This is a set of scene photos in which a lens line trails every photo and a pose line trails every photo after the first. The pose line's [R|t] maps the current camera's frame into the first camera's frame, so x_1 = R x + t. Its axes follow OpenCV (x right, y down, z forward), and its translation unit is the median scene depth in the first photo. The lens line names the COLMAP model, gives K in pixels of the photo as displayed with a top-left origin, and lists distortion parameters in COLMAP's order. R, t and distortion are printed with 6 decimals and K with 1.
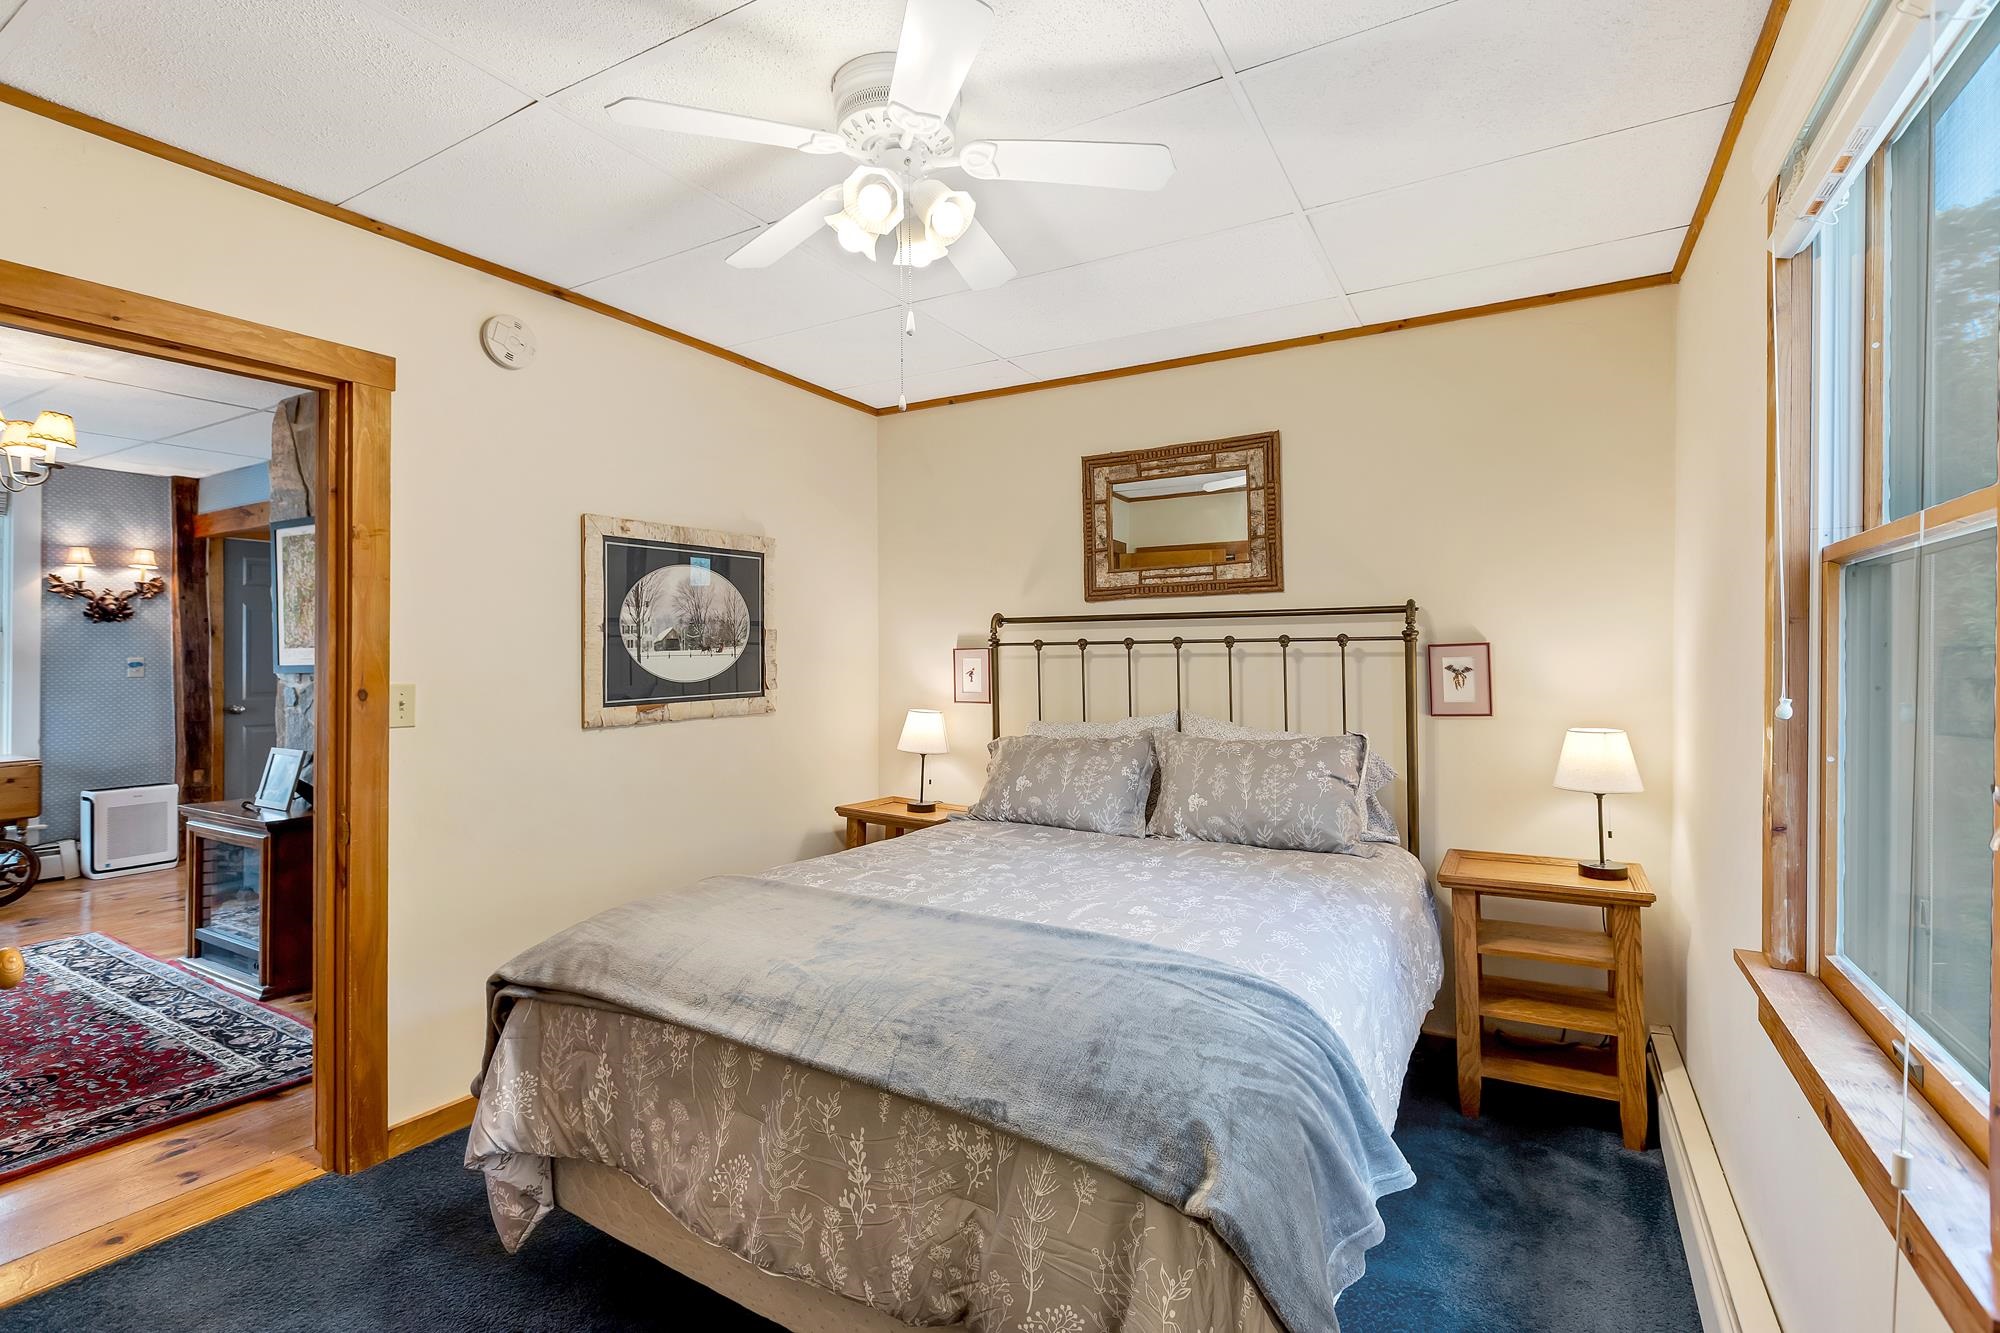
lens RADIAL K [[905.4, 0, 1006.3], [0, 905.4, 650.1], [0, 0, 1]] dist [0.001638, -0.000864]
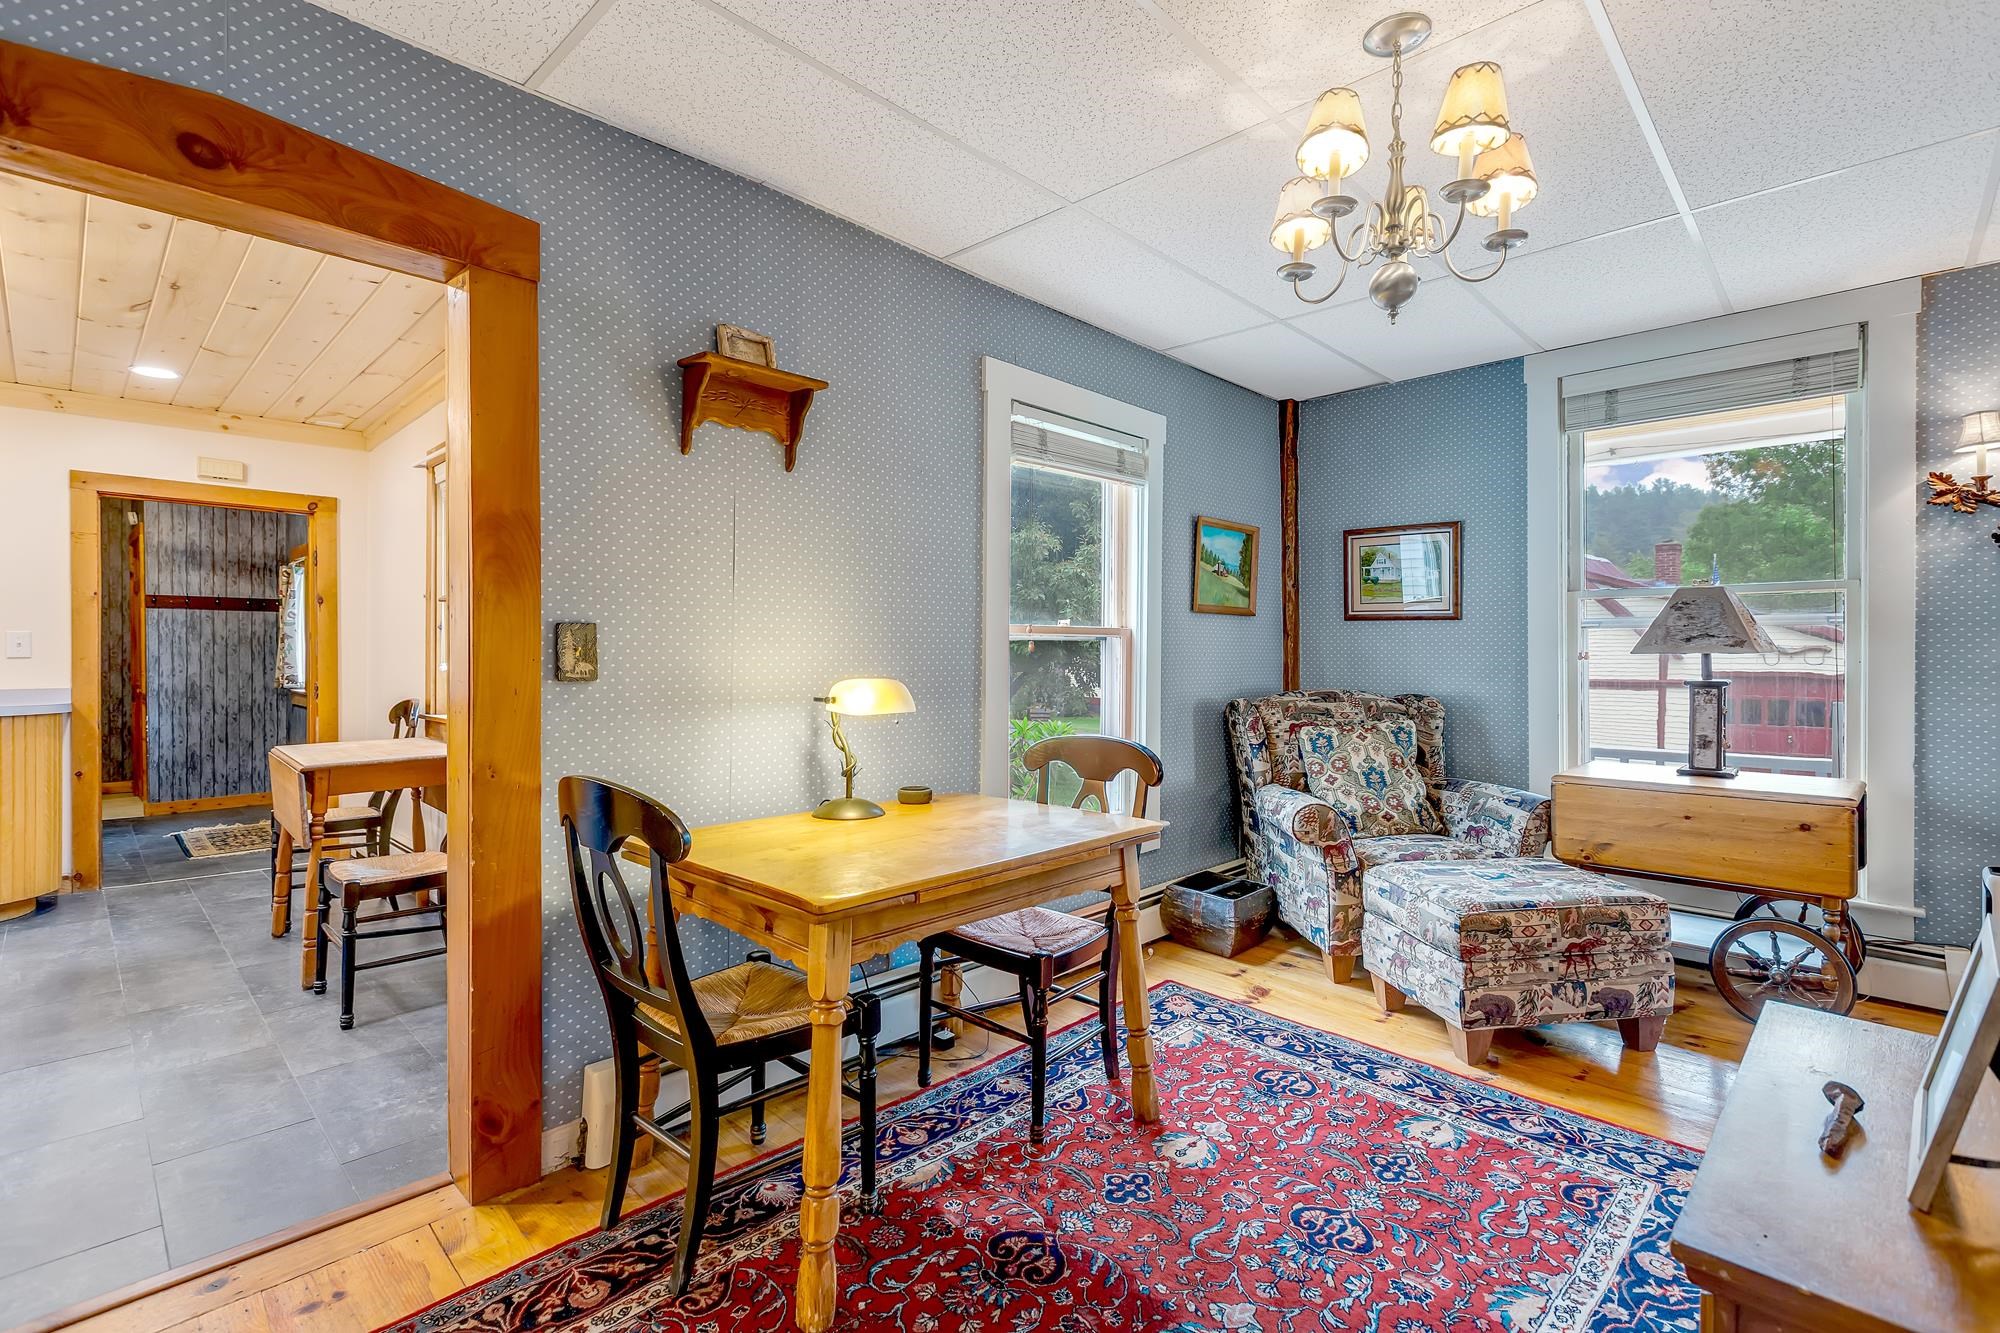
lens RADIAL K [[905.4, 0, 985.7], [0, 905.4, 653.5], [0, 0, 1]] dist [0.001638, -0.000864]
pose [[-0.266236, 0.010872, -0.963847, -0.333746], [0.010557, 0.999909, 0.008363, 0.017449], [0.963850, -0.007949, -0.266326, 0.554084]]
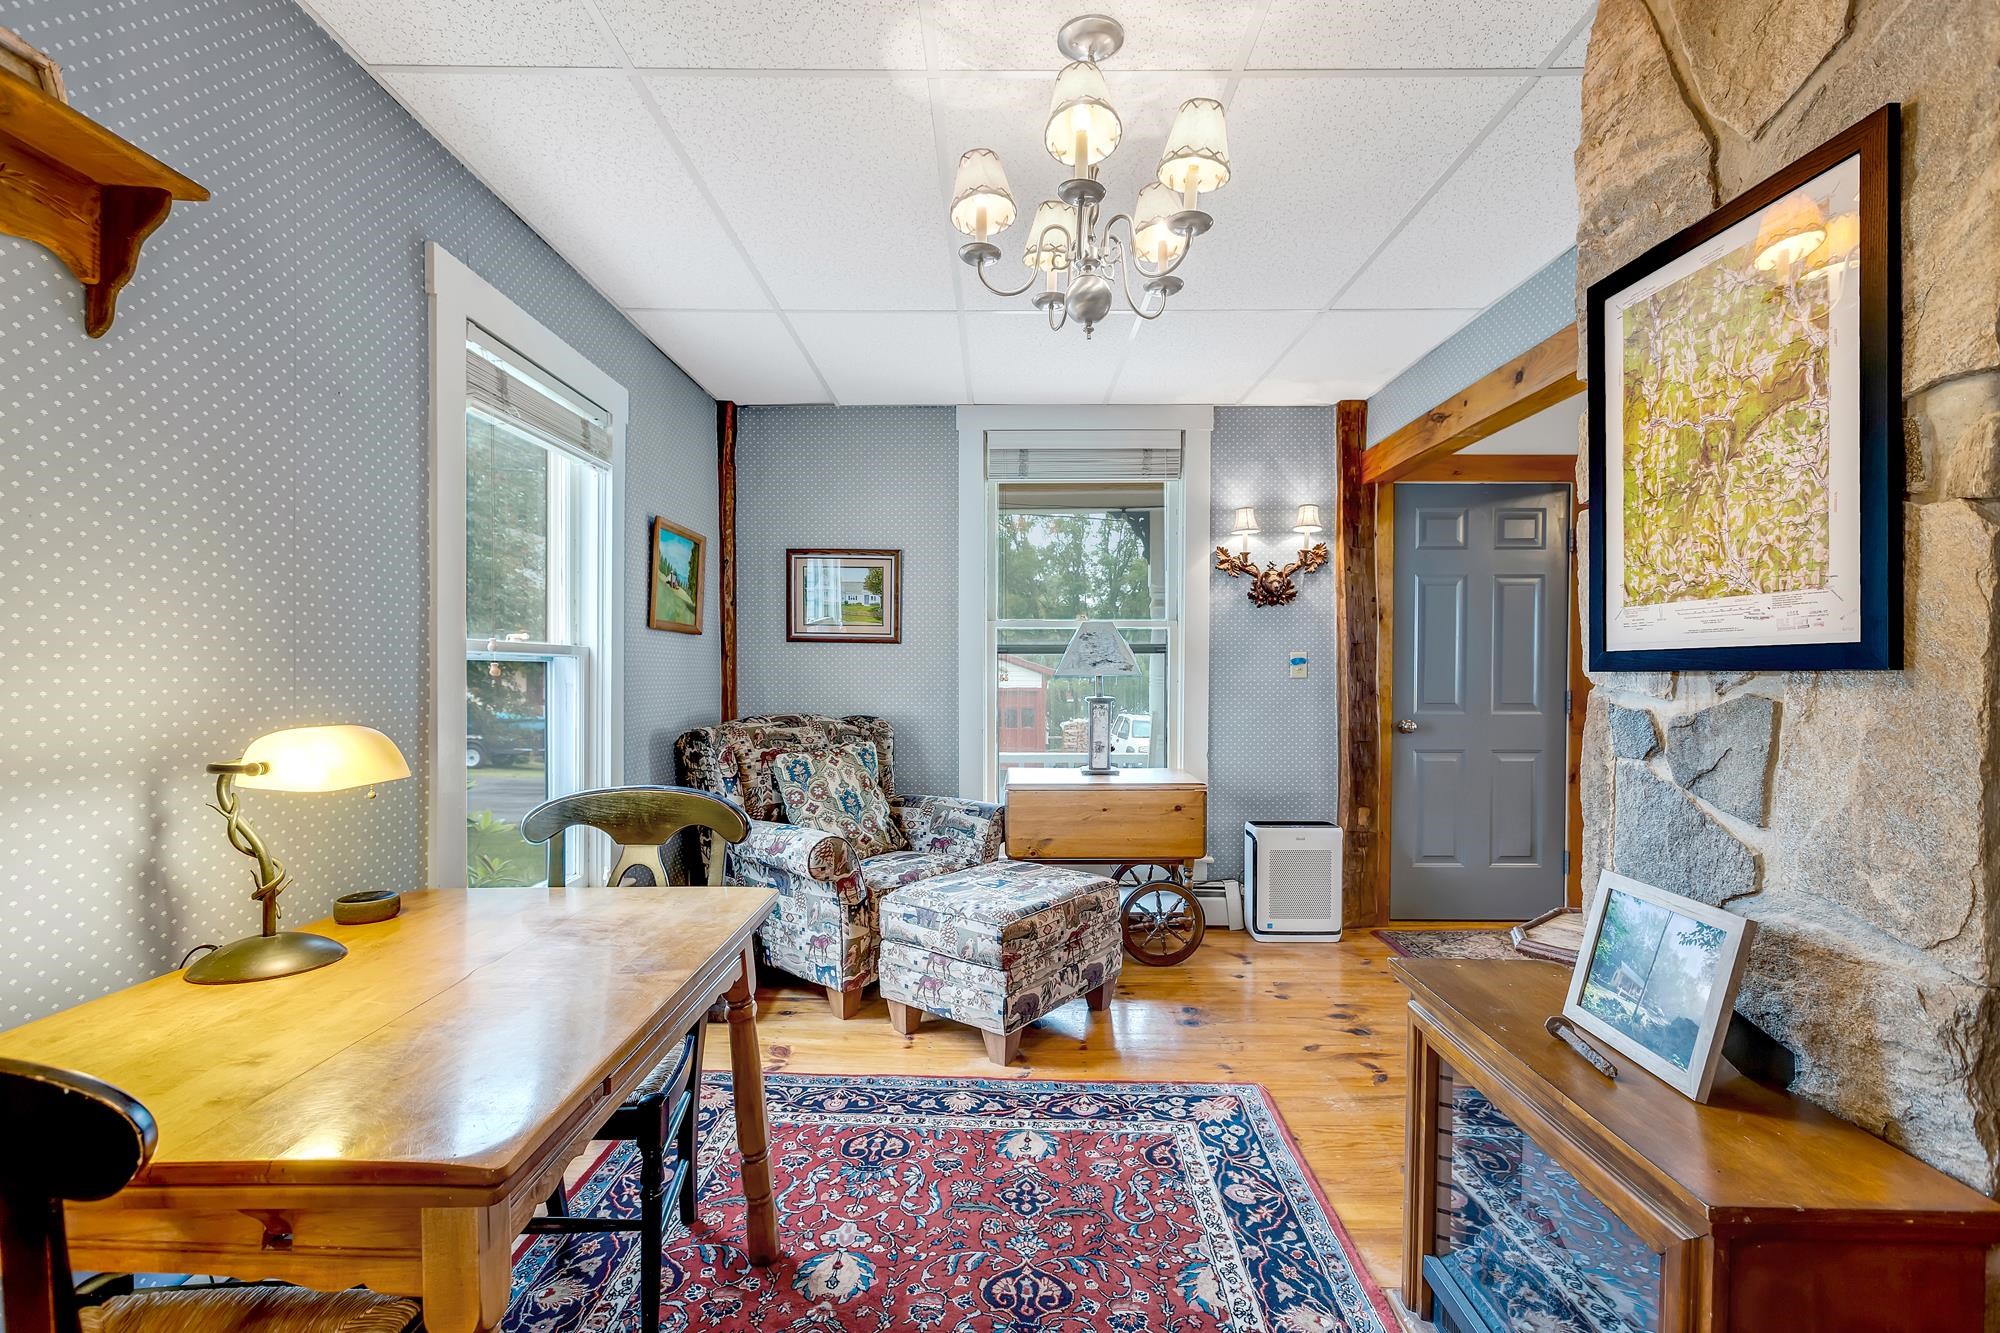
lens RADIAL K [[905.4, 0, 993.9], [0, 905.4, 686.9], [0, 0, 1]] dist [0.001638, -0.000864]
pose [[0.478905, 0.024329, -0.877529, -0.427271], [0.003638, 0.999552, 0.029697, 0.014469], [0.877859, -0.017414, 0.478602, 0.423385]]
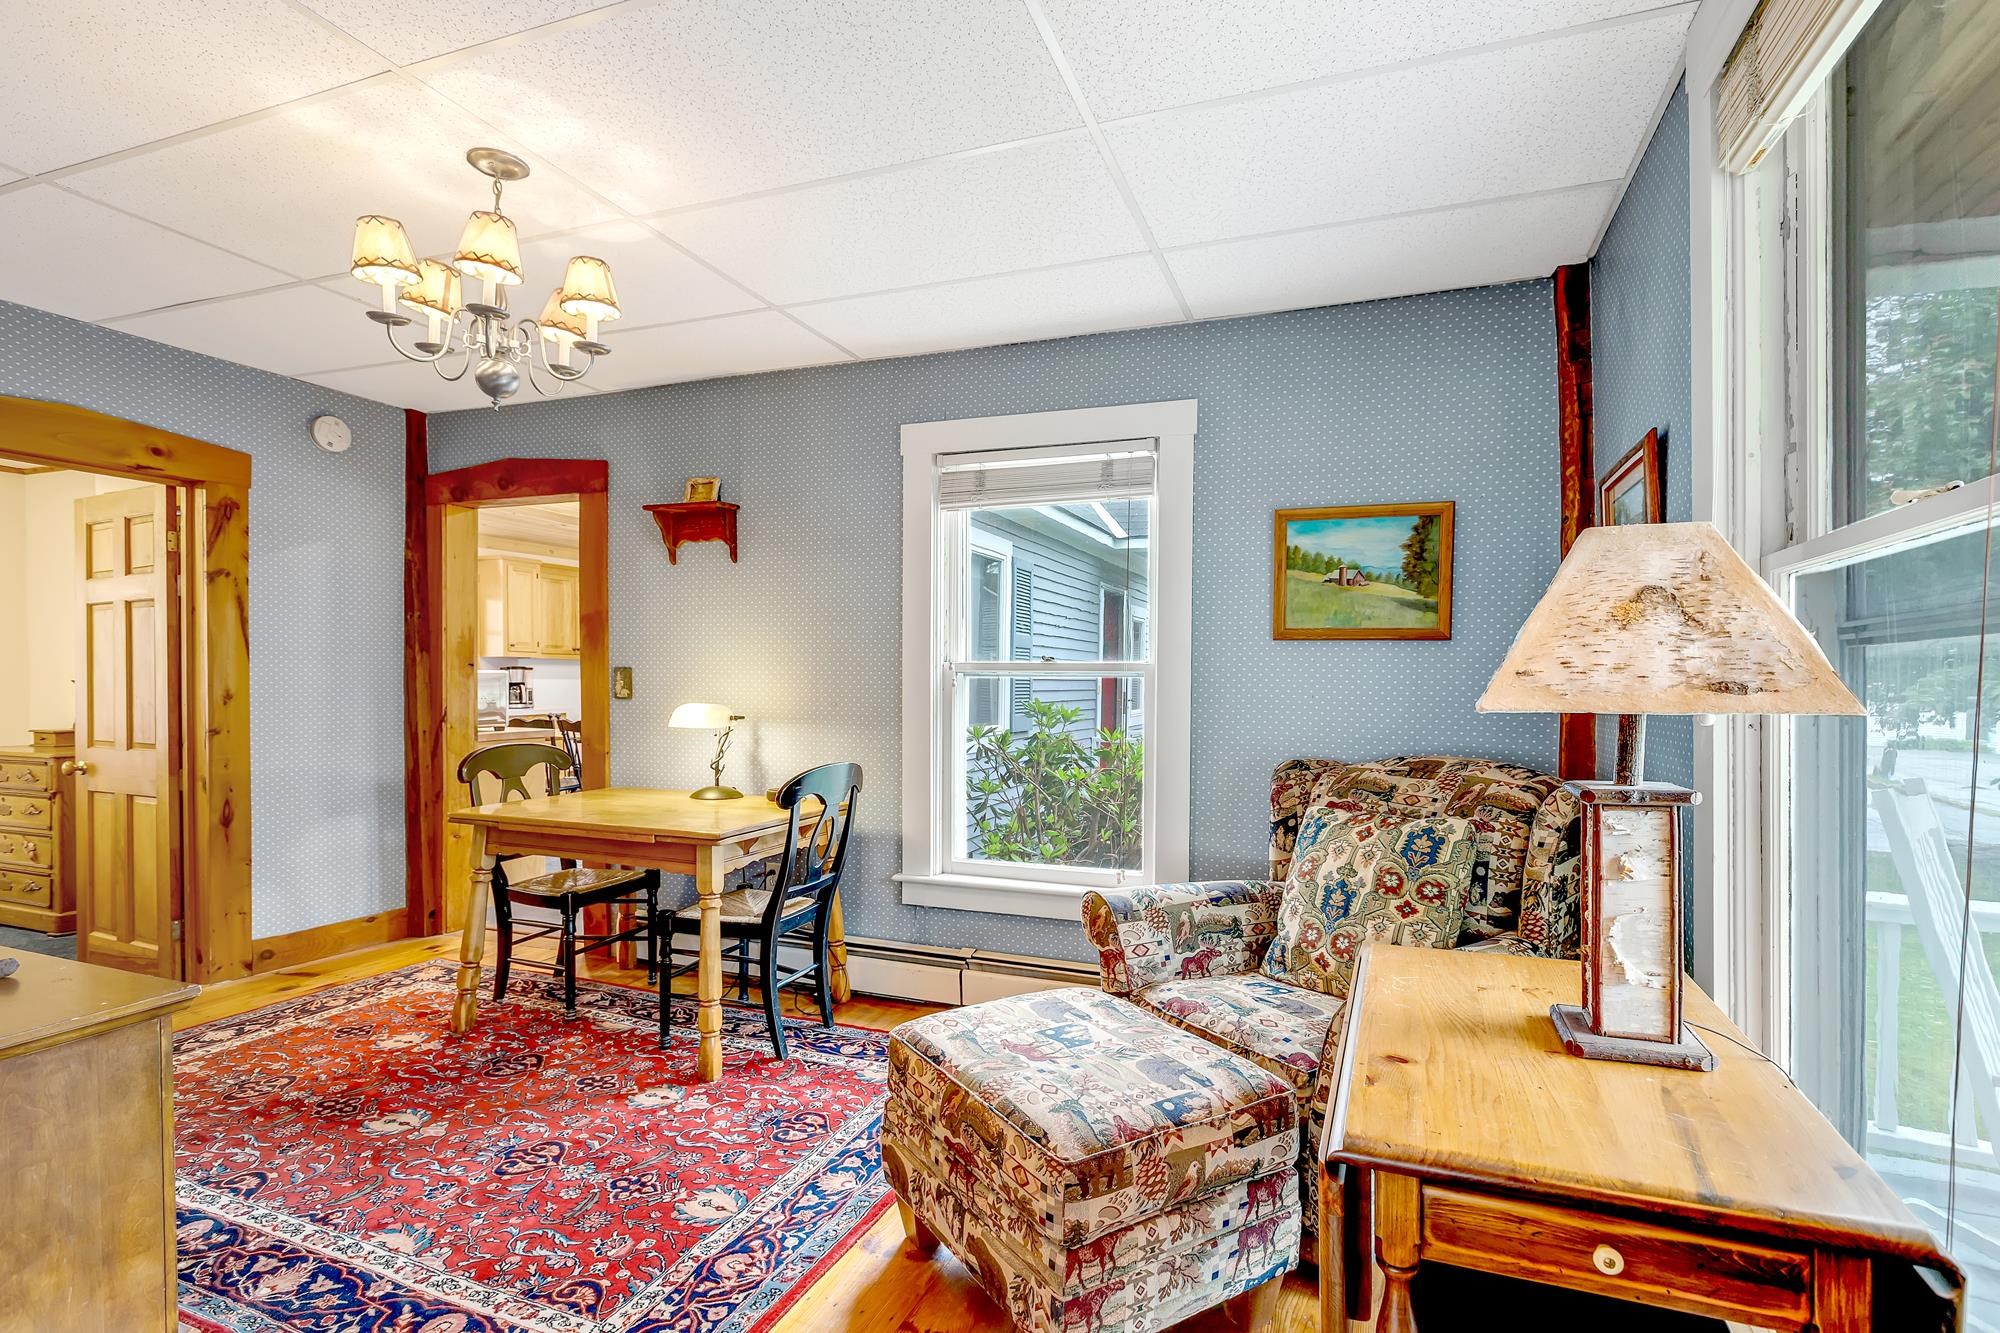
lens RADIAL K [[863.9, 0, 1002.7], [0, 863.9, 698.6], [0, 0, 1]] dist [0.003076, -0.000525]
pose [[-0.982600, 0.000693, -0.185731, -0.848784], [-0.001526, 0.999929, 0.011803, 0.021948], [0.185726, 0.011881, -0.982530, 1.029655]]
